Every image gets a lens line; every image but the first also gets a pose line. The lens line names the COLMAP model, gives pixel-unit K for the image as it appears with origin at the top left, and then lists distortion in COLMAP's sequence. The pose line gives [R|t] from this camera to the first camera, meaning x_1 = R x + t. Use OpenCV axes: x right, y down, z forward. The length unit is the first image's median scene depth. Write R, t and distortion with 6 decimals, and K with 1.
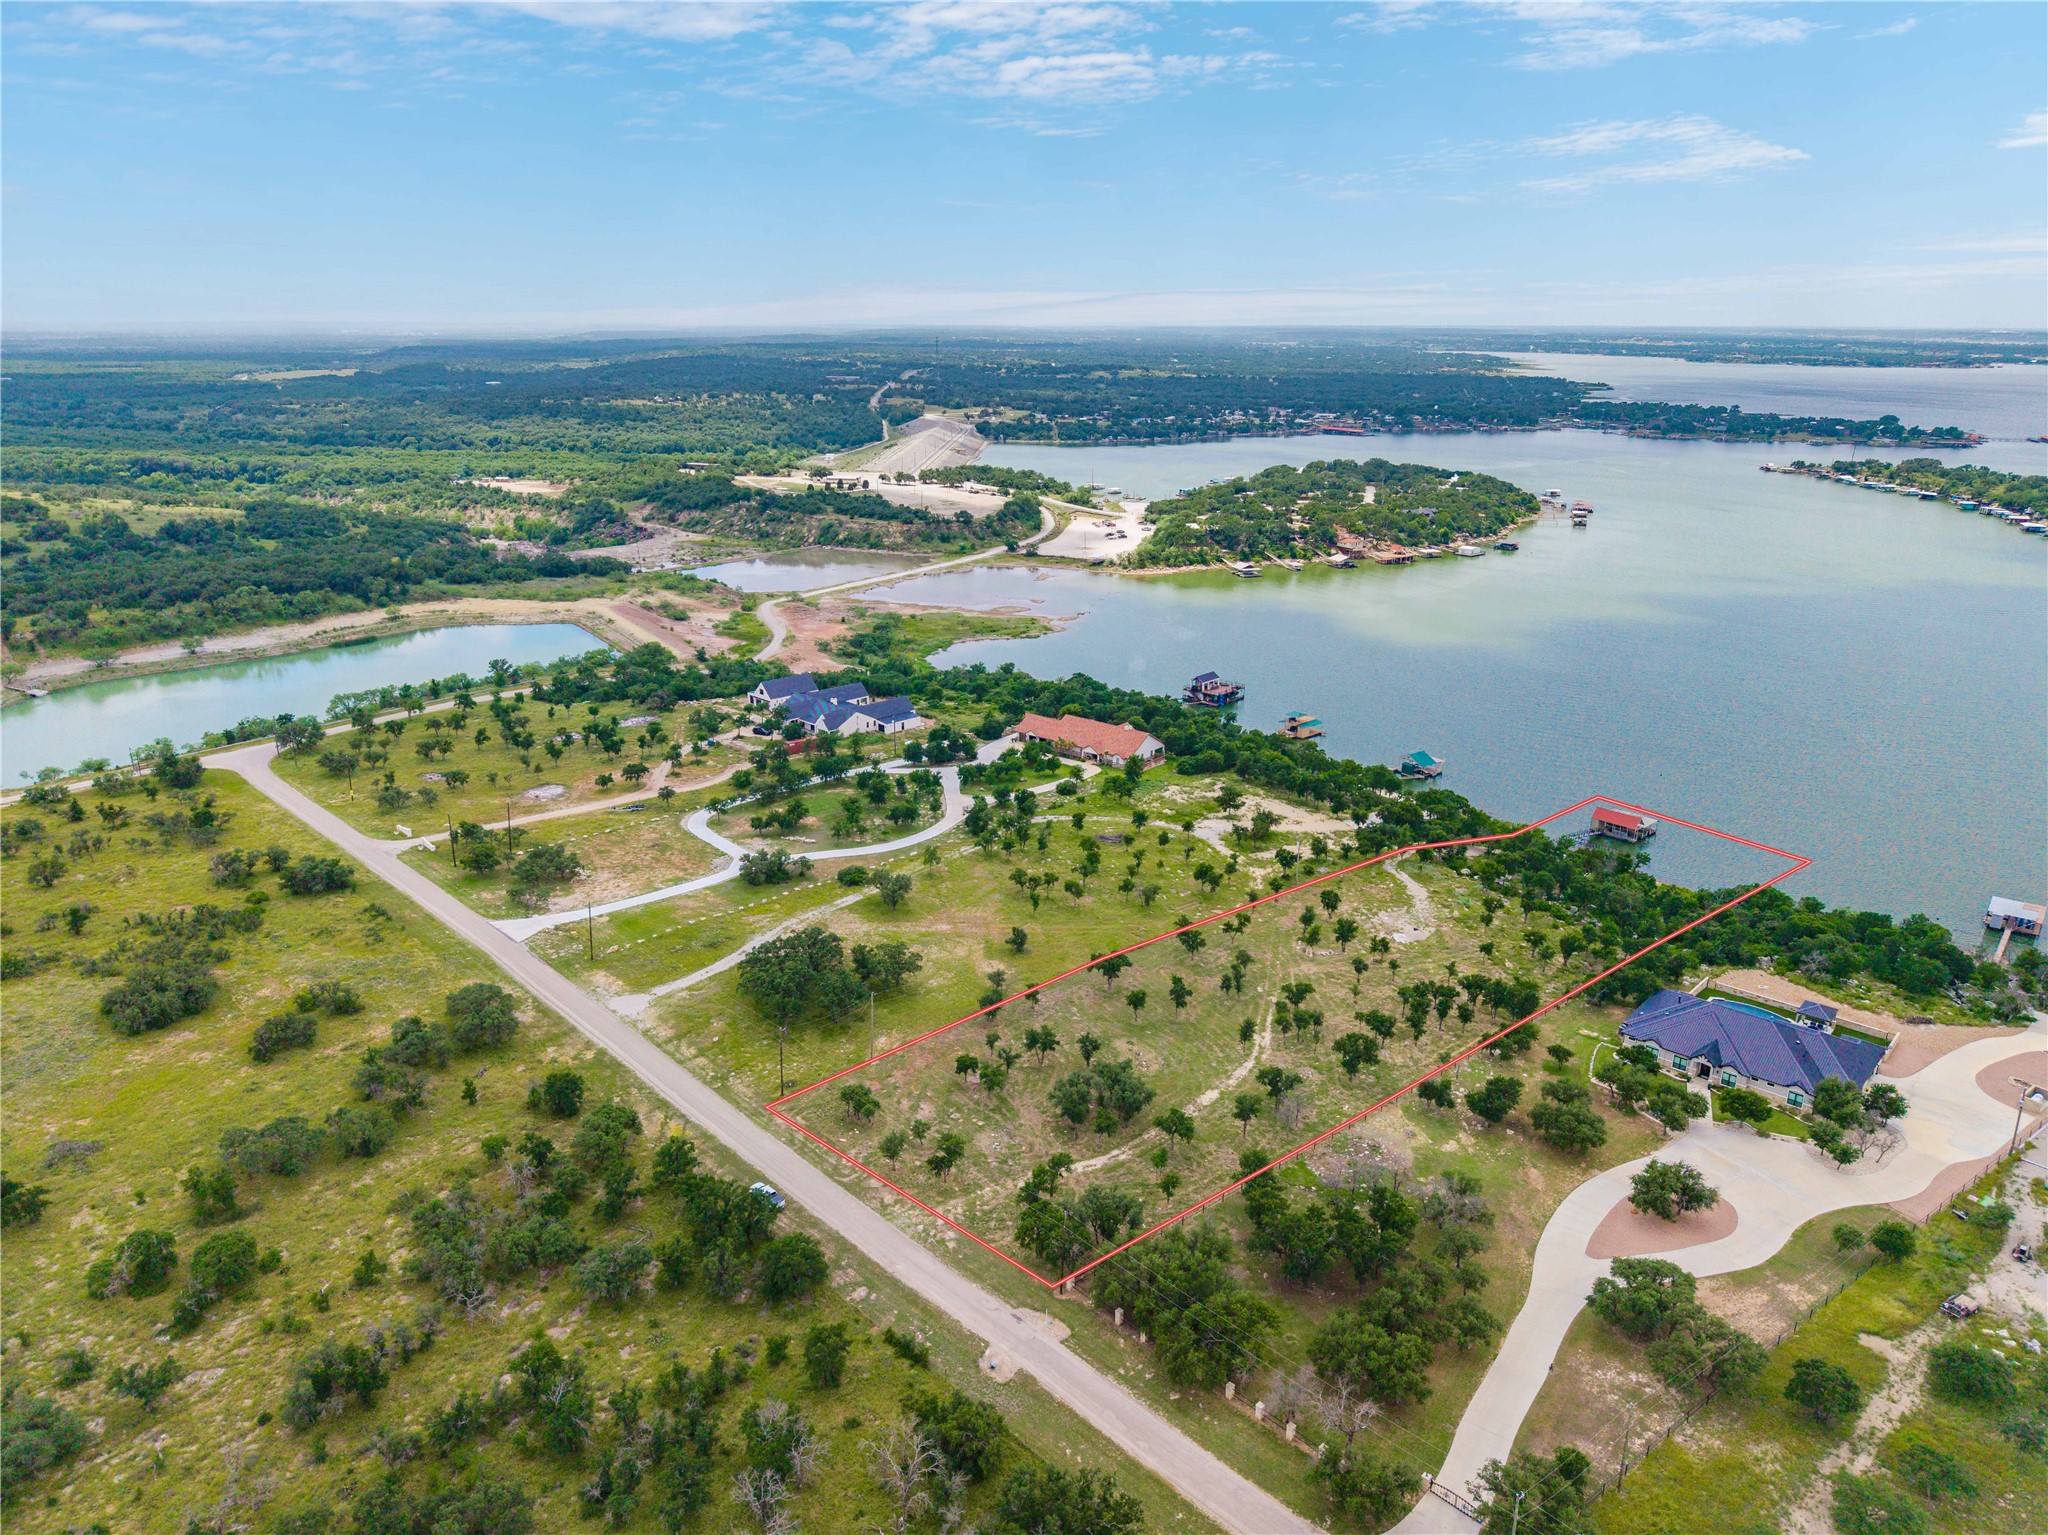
lens RADIAL K [[1375.4, 0, 1033.3], [0, 1375.4, 765.9], [0, 0, 1]] dist [0.010265, -0.005799]
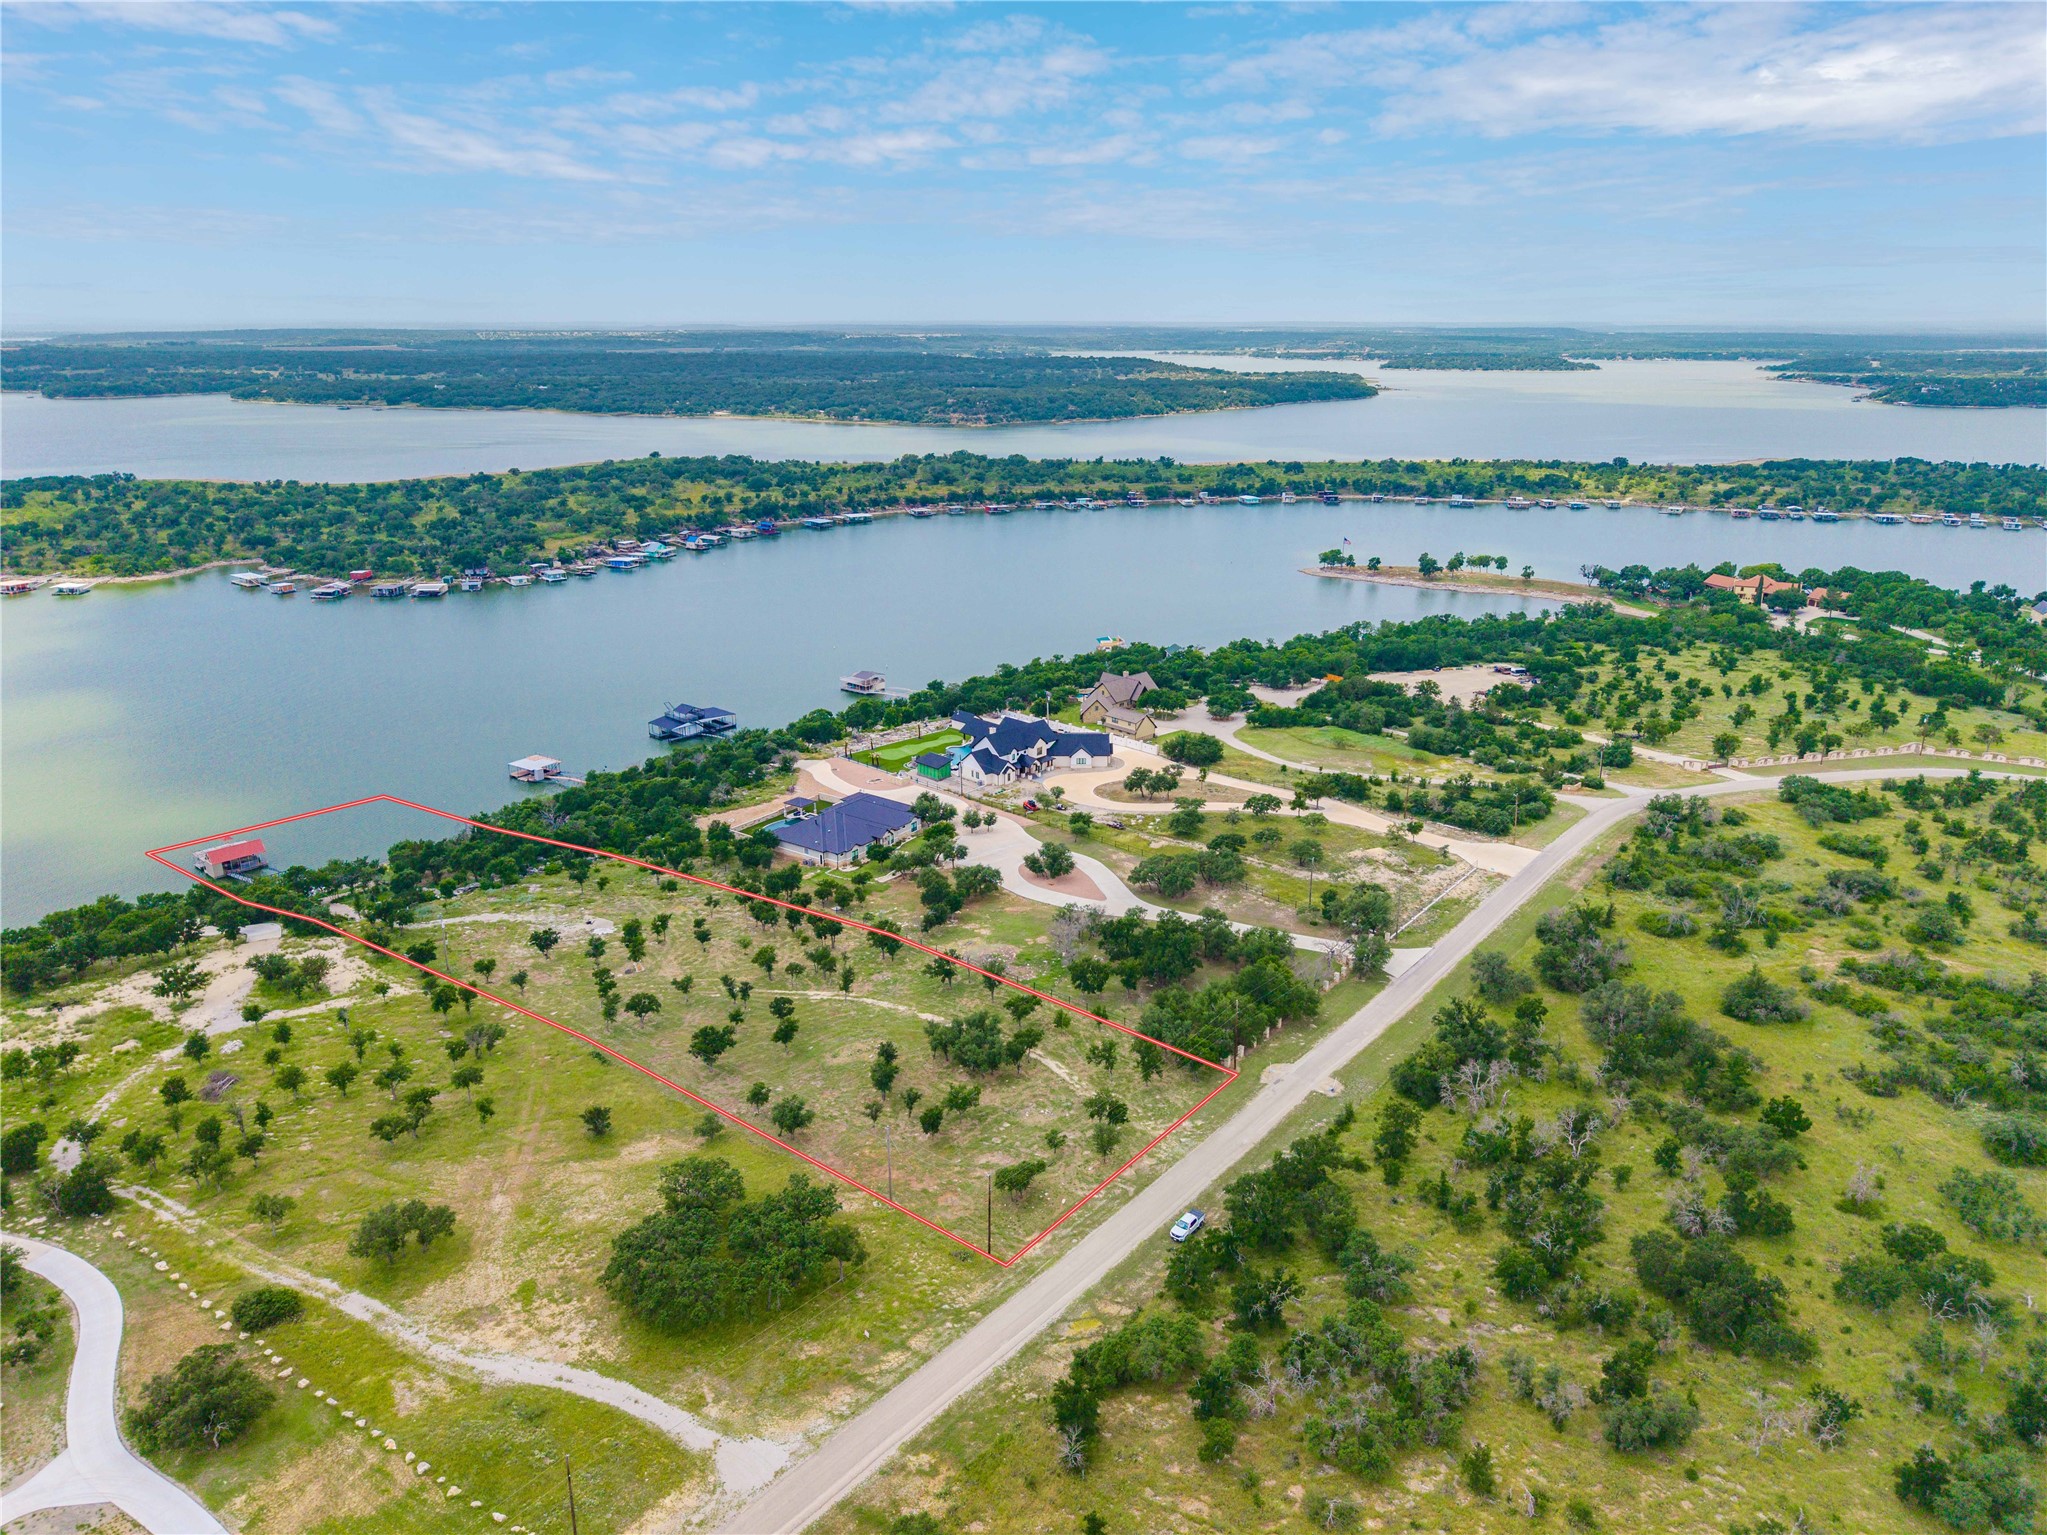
lens RADIAL K [[1376.1, 0, 1026.8], [0, 1376.1, 716.7], [0, 0, 1]] dist [-0.001020, -0.003304]
pose [[-0.126768, -0.277221, 0.952407, -0.359077], [0.299147, 0.904764, 0.303171, -0.119686], [-0.945749, 0.323342, -0.031765, 0.369989]]
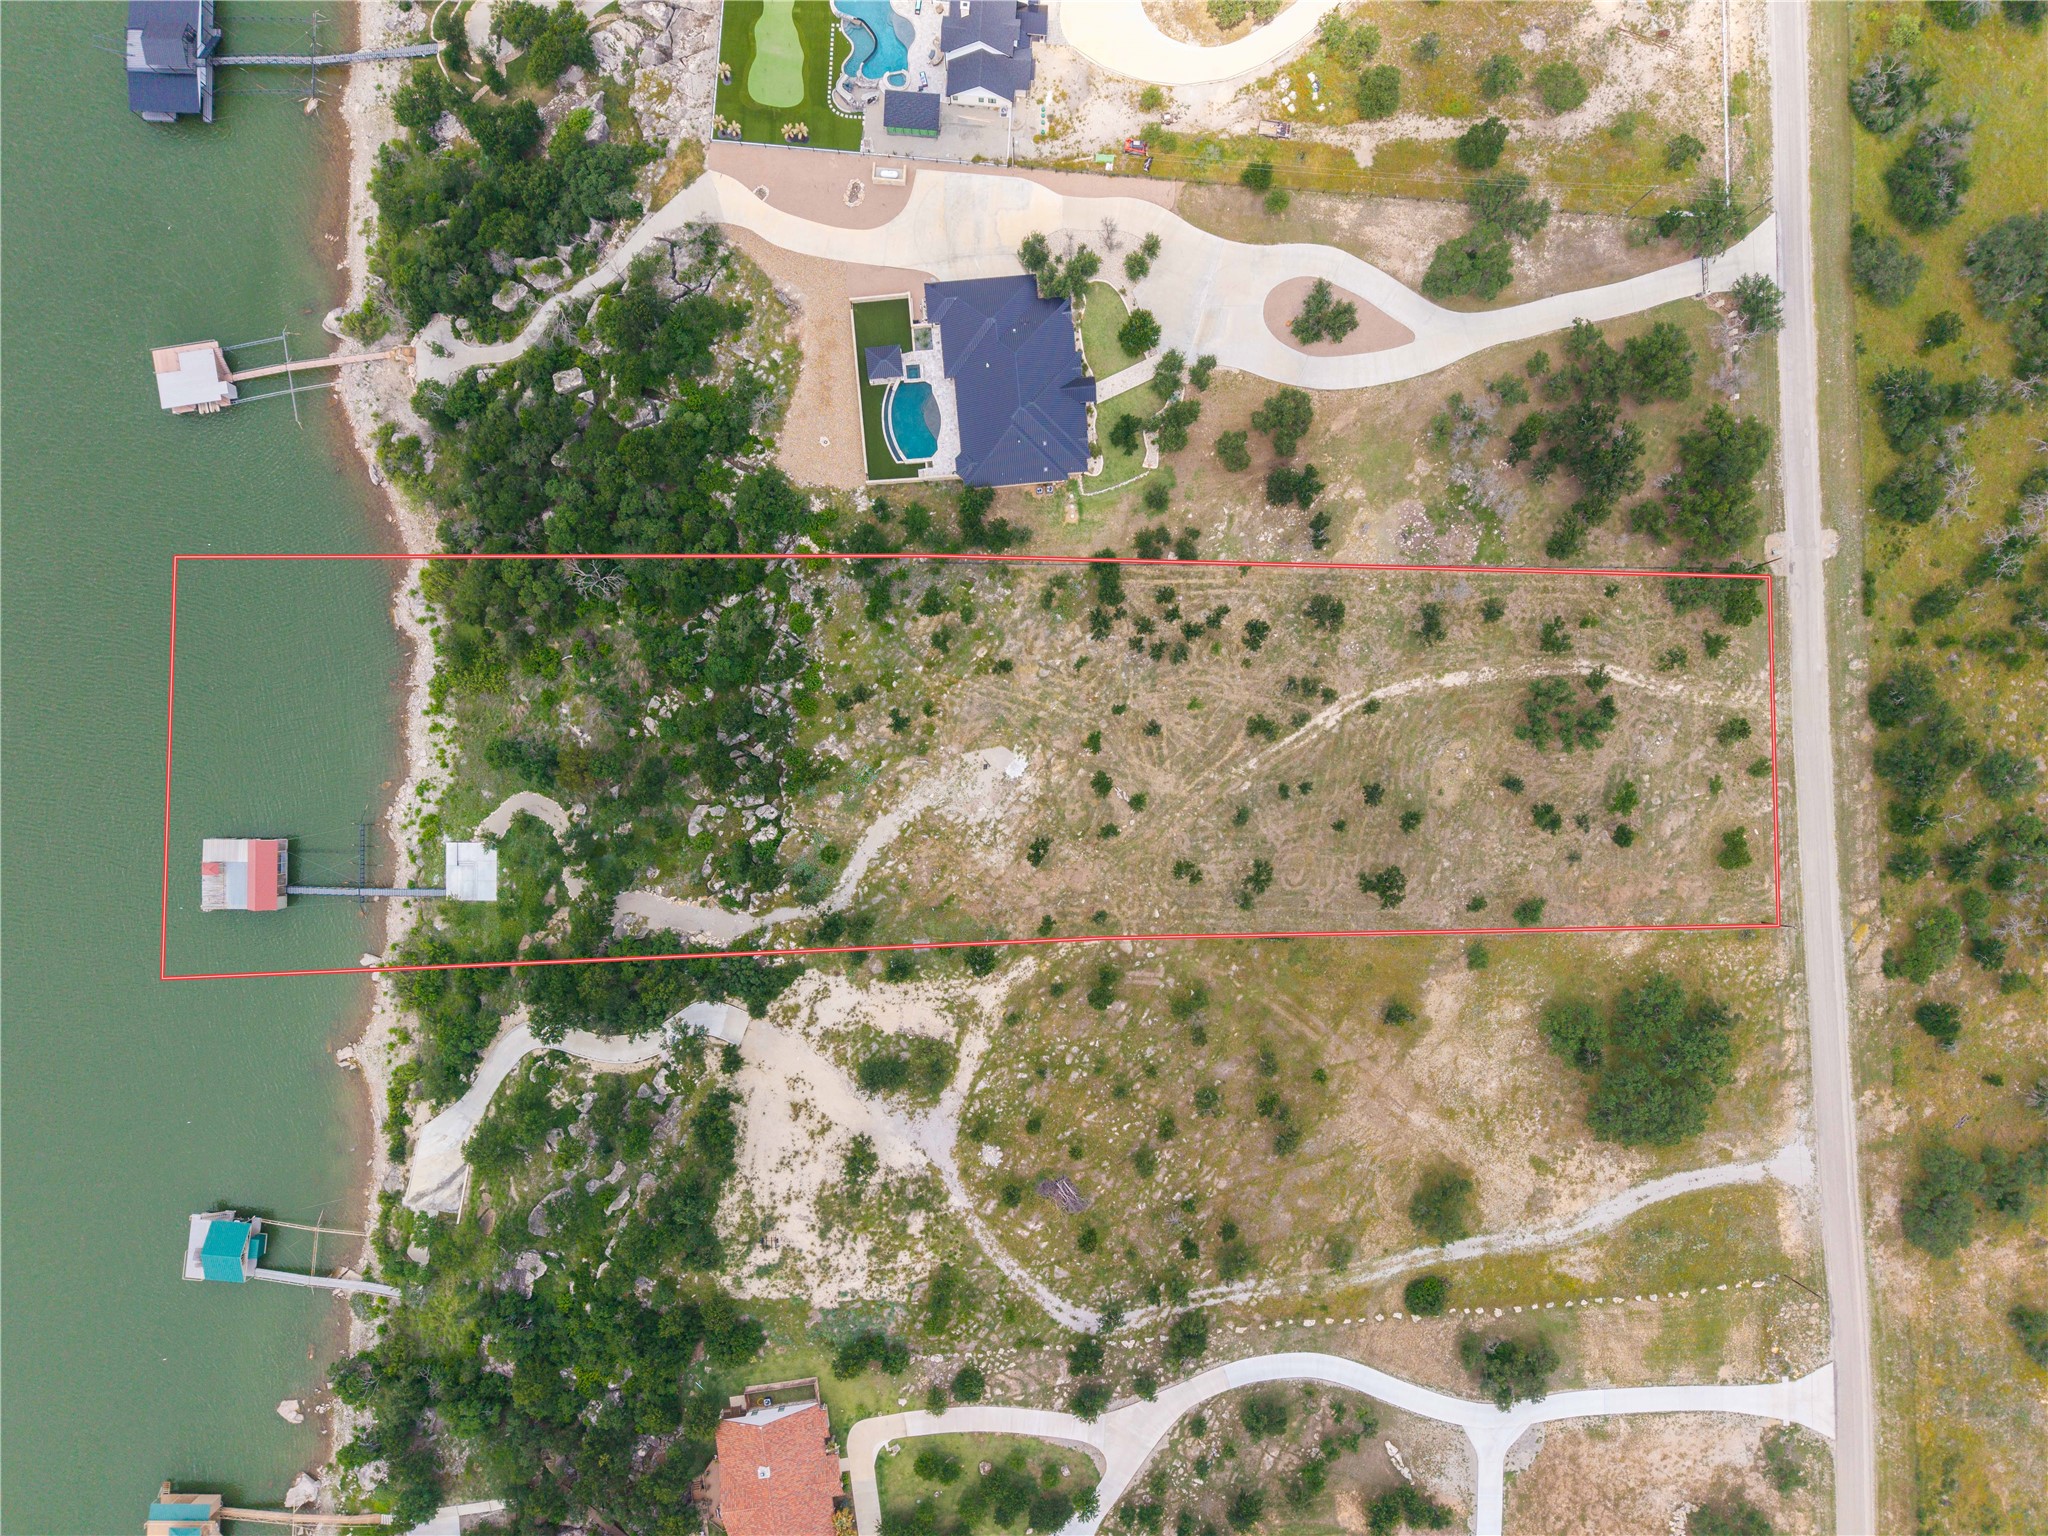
lens RADIAL K [[1375.4, 0, 1033.3], [0, 1375.4, 766.4], [0, 0, 1]] dist [0.010265, -0.005799]
pose [[-0.743632, -0.668551, -0.007157, 0.142407], [0.195713, -0.227903, 0.953812, -0.373099], [-0.639303, 0.707884, 0.300320, 0.391080]]
